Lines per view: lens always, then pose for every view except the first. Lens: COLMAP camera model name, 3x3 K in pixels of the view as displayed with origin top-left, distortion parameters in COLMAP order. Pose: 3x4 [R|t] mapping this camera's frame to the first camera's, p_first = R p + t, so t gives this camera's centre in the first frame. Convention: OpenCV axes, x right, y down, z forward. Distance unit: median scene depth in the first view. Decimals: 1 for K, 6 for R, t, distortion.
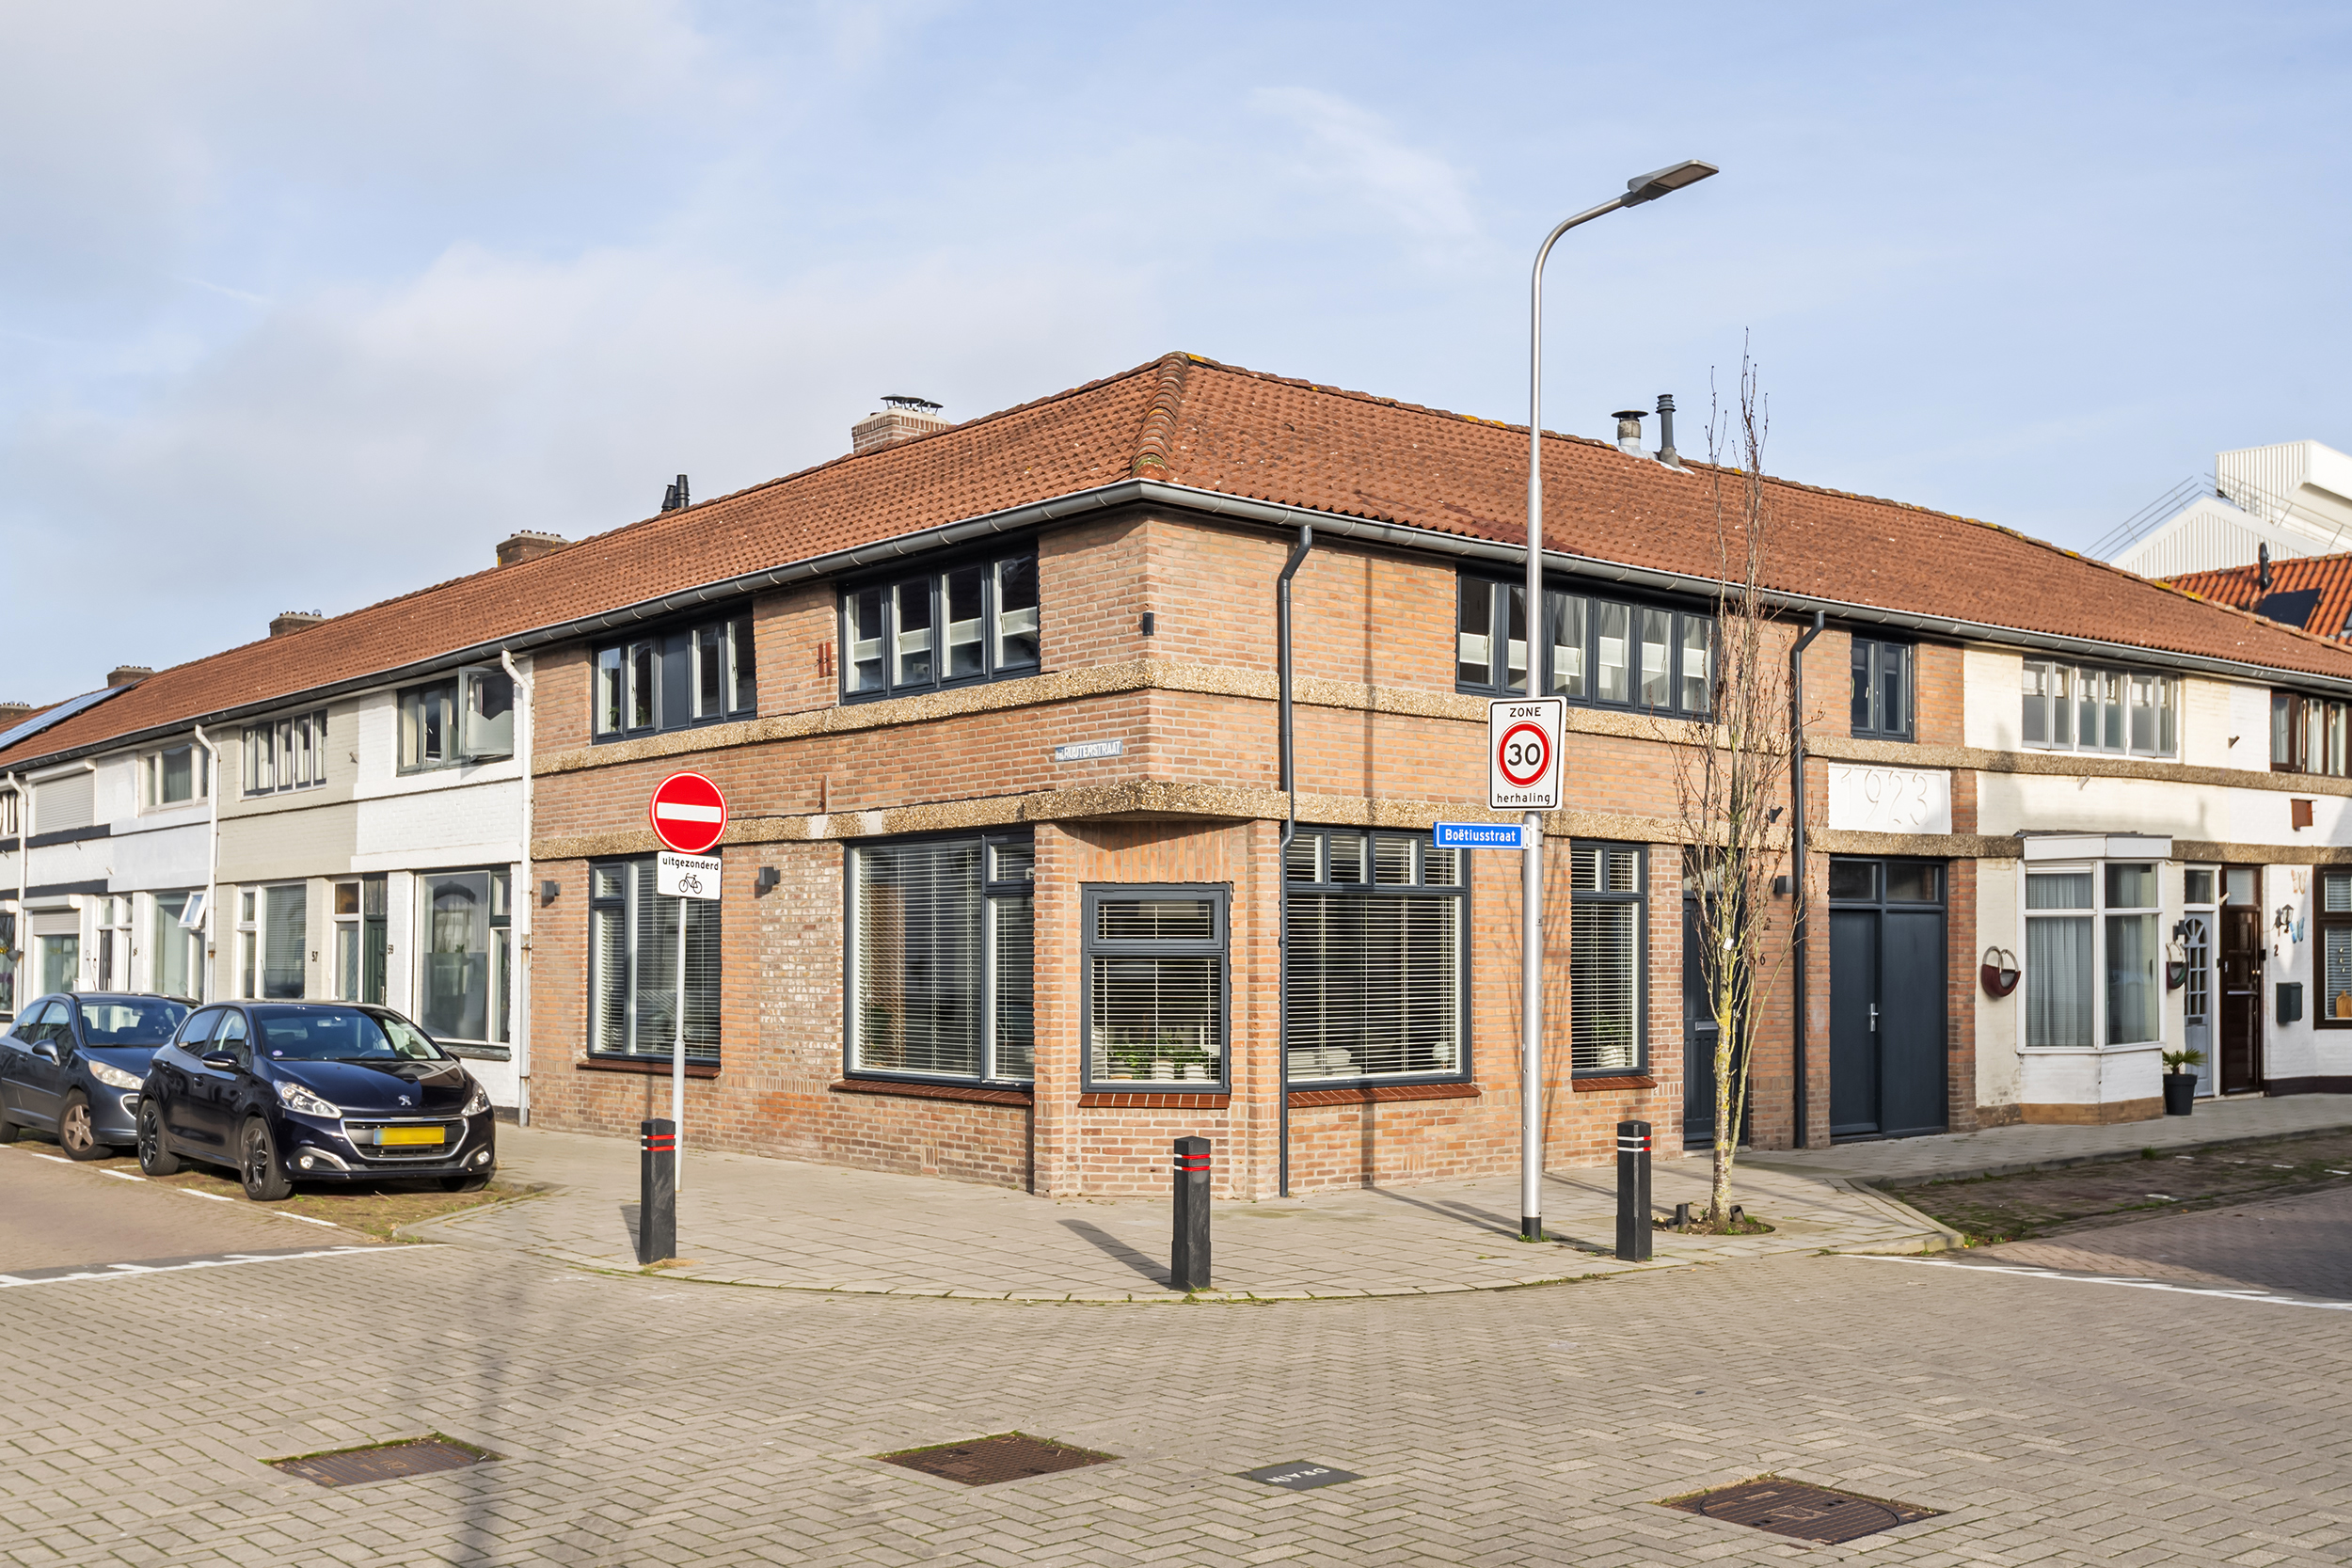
lens RADIAL K [[2275.1, 0, 1199.6], [0, 2275.1, 916.0], [0, 0, 1]] dist [0.089358, 0.000000]
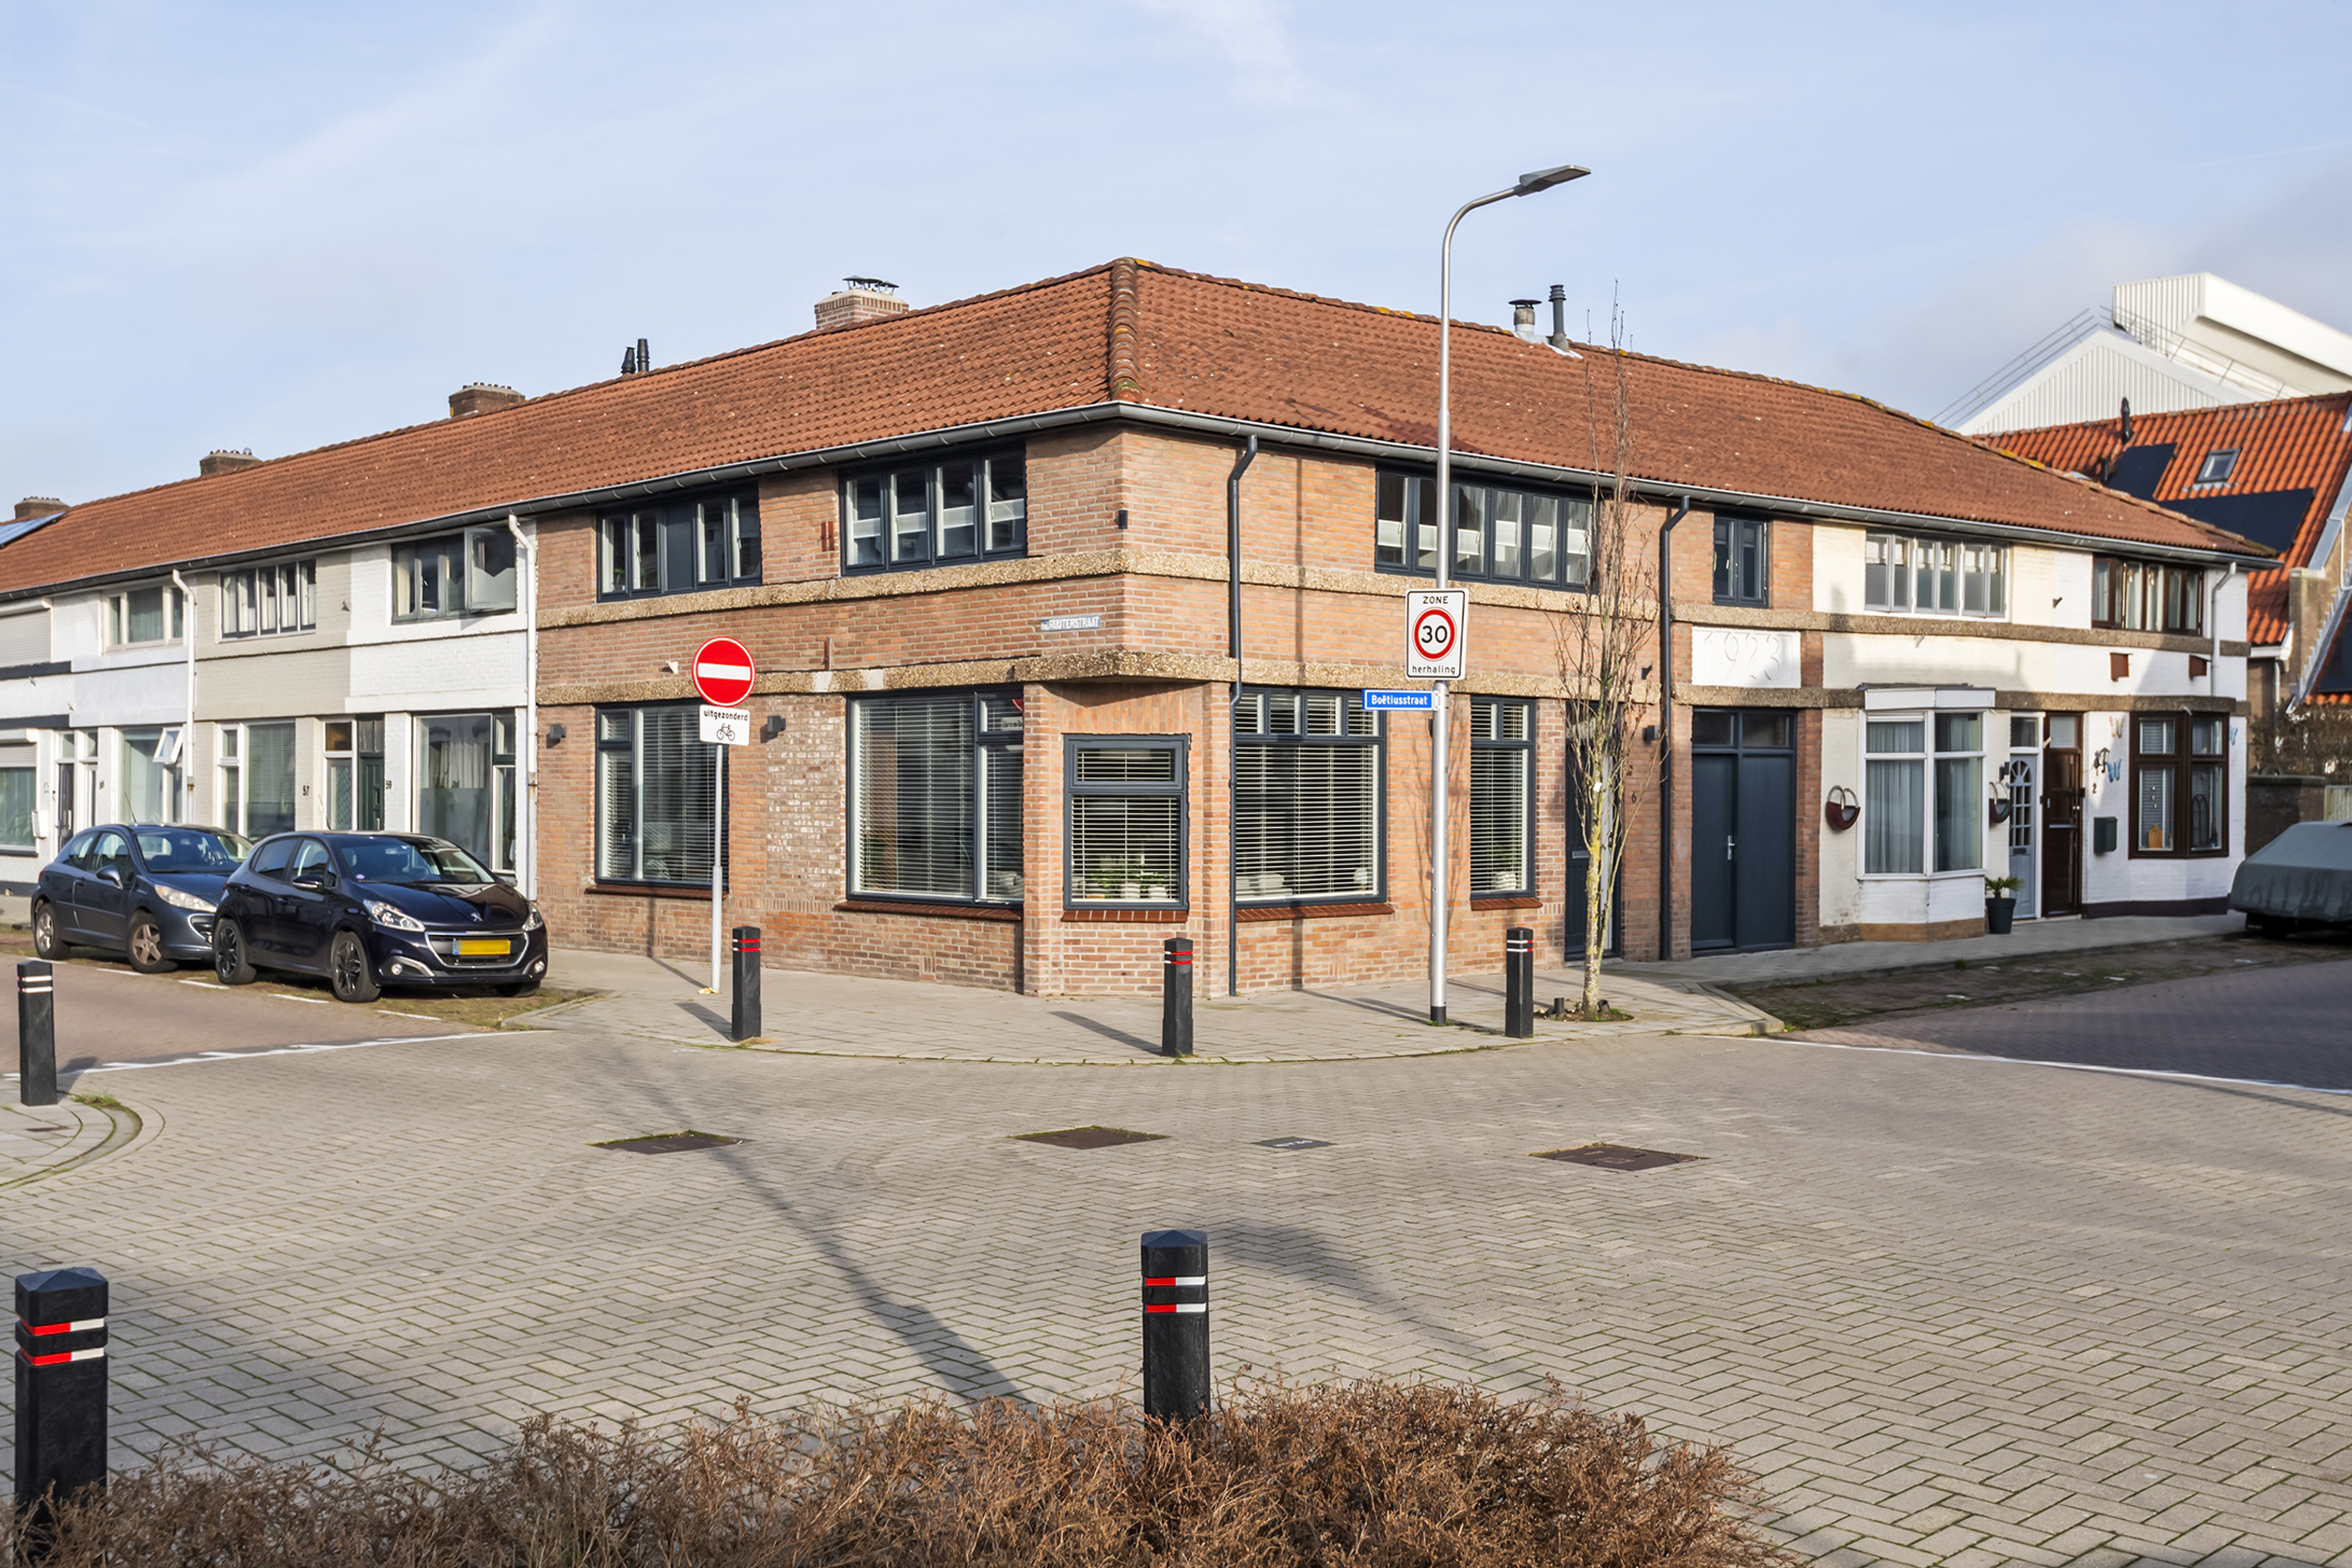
lens RADIAL K [[2445.8, 0, 1187.4], [0, 2445.8, 798.9], [0, 0, 1]] dist [0.136775, 0.000000]
pose [[0.998852, 0.001661, 0.047877, -0.041382], [-0.002743, 0.999742, 0.022534, -0.008129], [-0.047828, -0.022640, 0.998599, -0.243391]]
